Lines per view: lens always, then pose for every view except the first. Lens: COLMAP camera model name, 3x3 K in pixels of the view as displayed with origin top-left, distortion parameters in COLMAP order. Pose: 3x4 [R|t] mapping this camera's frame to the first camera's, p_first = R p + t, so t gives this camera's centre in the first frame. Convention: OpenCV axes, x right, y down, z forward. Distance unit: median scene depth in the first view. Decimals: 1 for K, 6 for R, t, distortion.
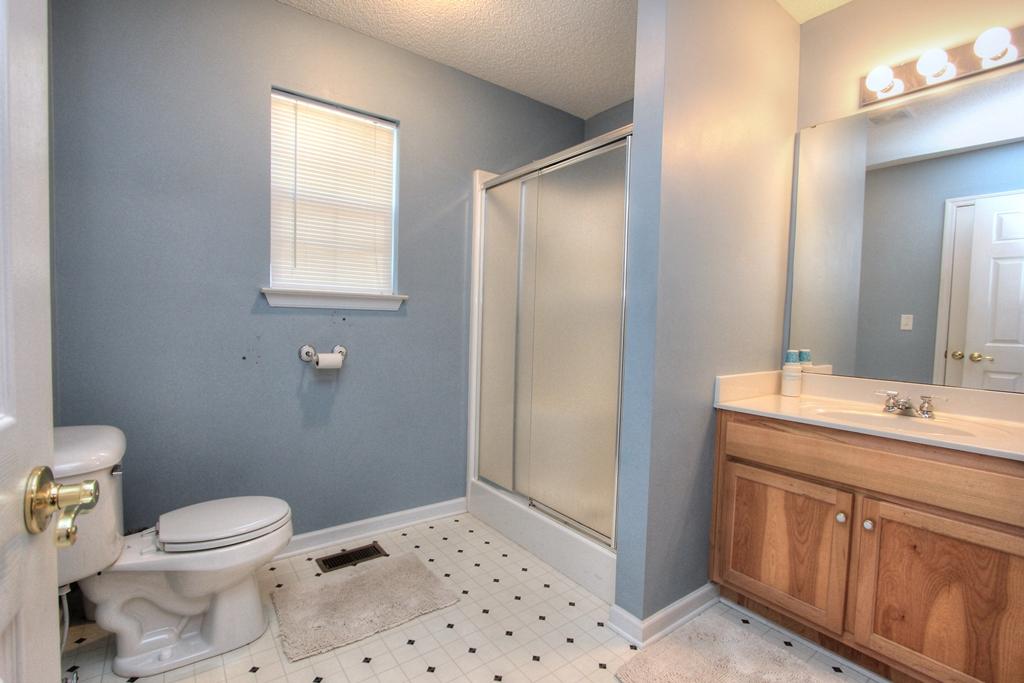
lens RADIAL K [[485.0, 0, 514.9], [0, 485.0, 347.1], [0, 0, 1]] dist [-0.018342, 0.000519]
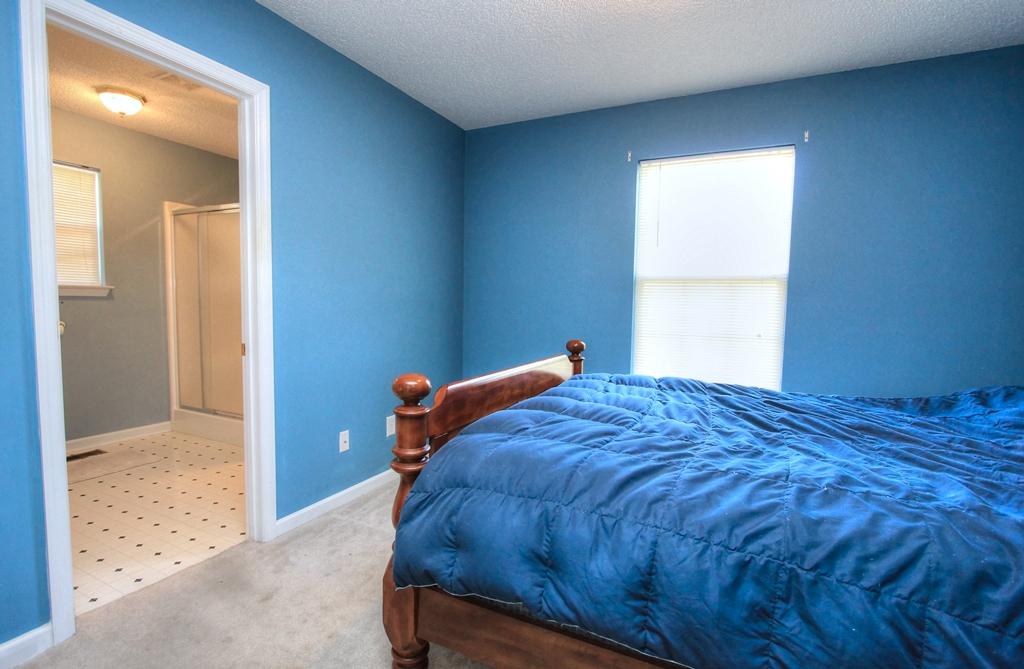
lens RADIAL K [[484.3, 0, 512.5], [0, 484.3, 339.8], [0, 0, 1]] dist [-0.011923, 0.000223]
pose [[0.890561, -0.044194, 0.452713, 0.212958], [0.030744, 0.998841, 0.037030, 0.046437], [-0.453825, -0.019059, 0.890887, -0.957587]]
